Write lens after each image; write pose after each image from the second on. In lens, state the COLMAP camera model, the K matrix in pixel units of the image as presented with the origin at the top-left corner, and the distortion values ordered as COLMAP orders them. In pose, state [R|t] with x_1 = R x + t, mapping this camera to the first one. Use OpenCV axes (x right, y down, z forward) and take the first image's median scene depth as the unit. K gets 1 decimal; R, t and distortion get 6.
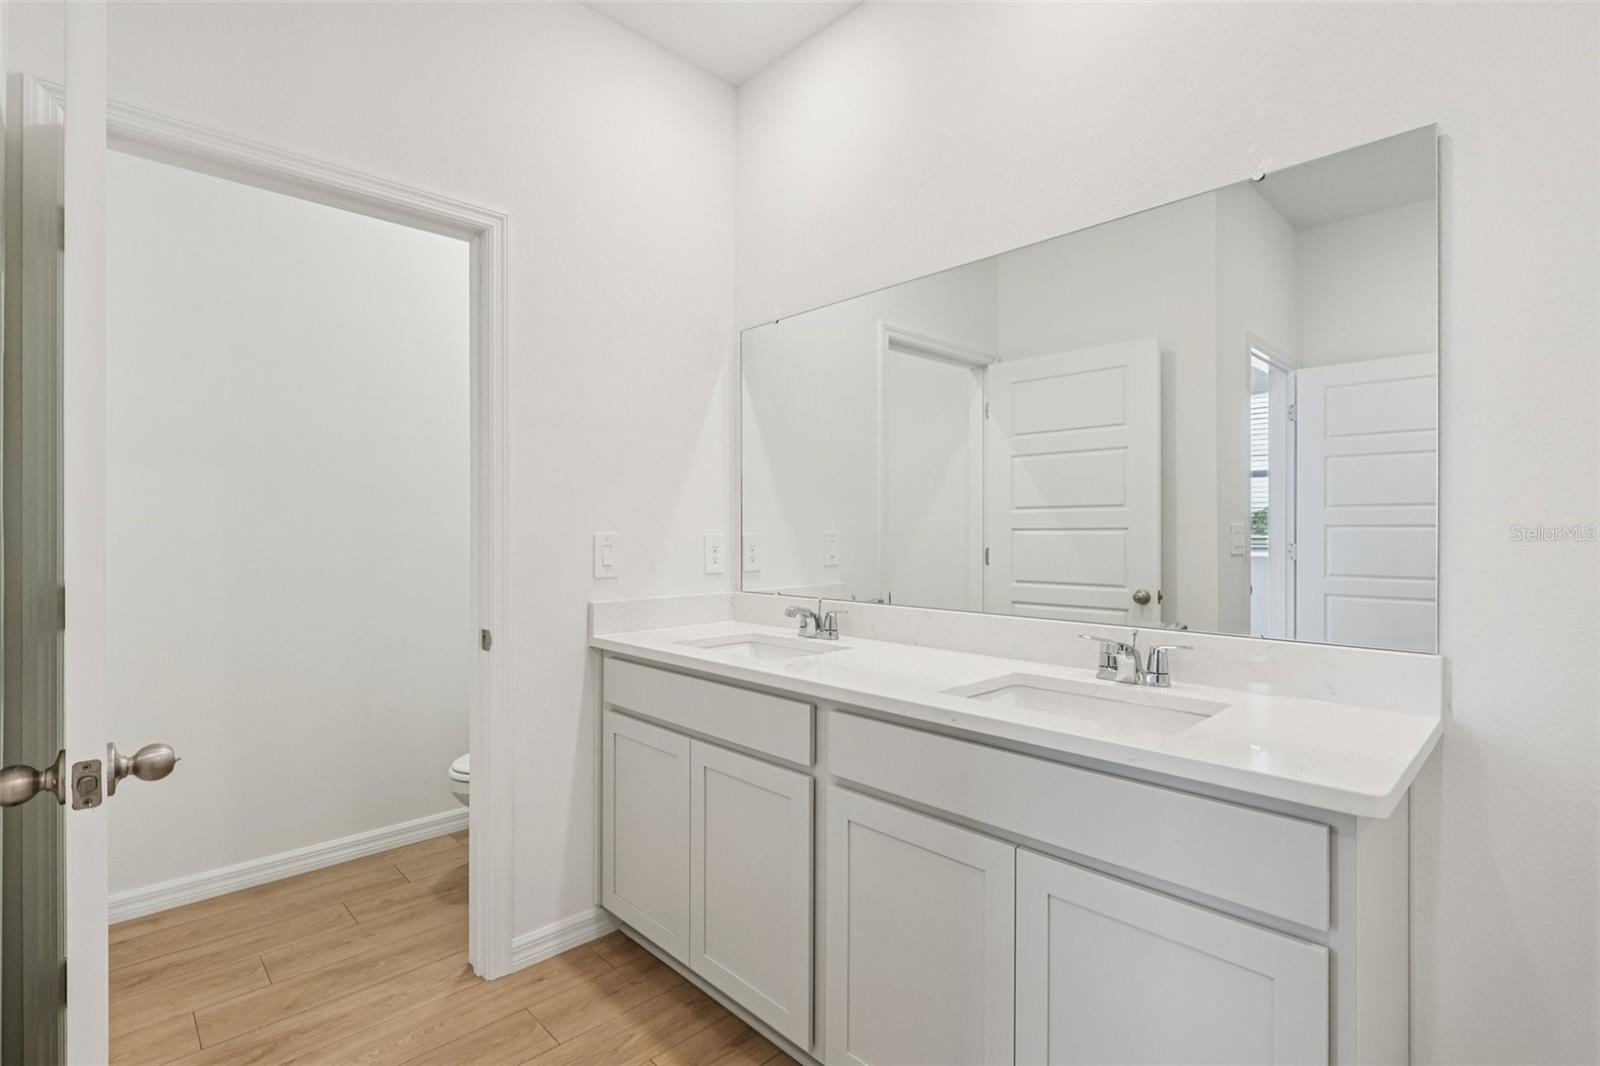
lens RADIAL K [[743.5, 0, 803.4], [0, 743.5, 534.7], [0, 0, 1]] dist [-0.003888, 0.000141]
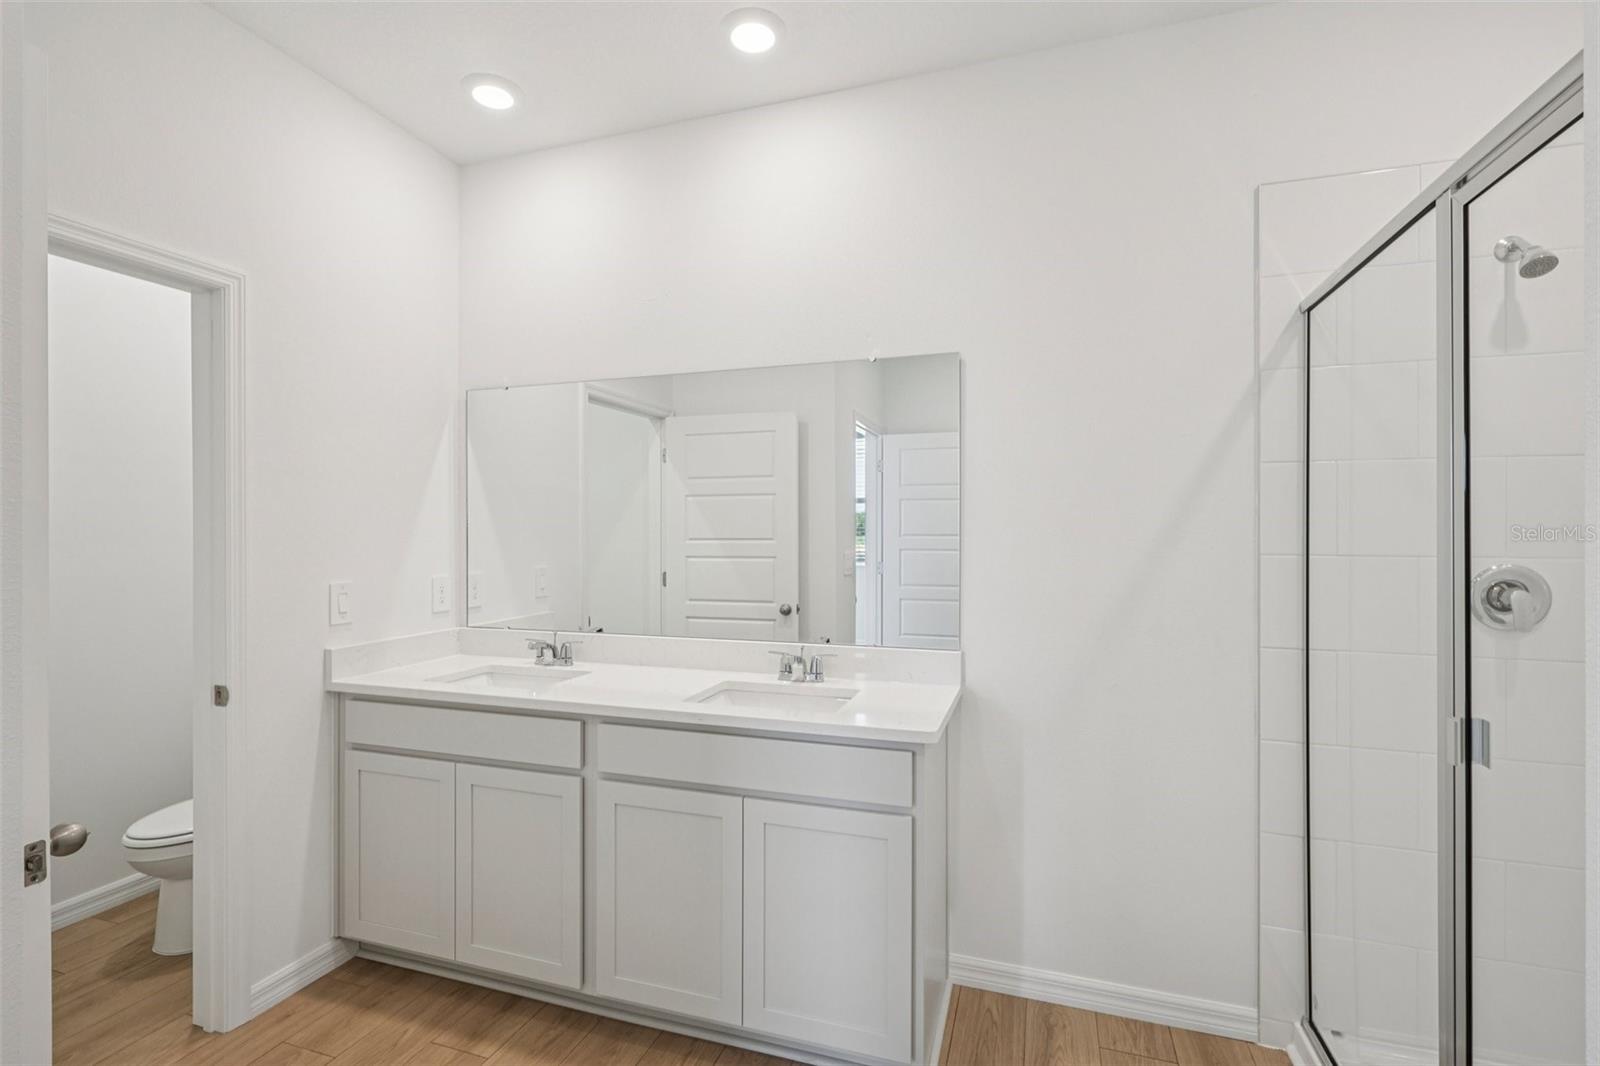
lens RADIAL K [[743.5, 0, 801.6], [0, 743.5, 532.0], [0, 0, 1]] dist [-0.003888, 0.000141]
pose [[0.883176, 0.000000, 0.469041, -0.200925], [0.000699, 0.999999, -0.001317, -0.077148], [-0.469040, 0.001491, 0.883175, -0.254042]]
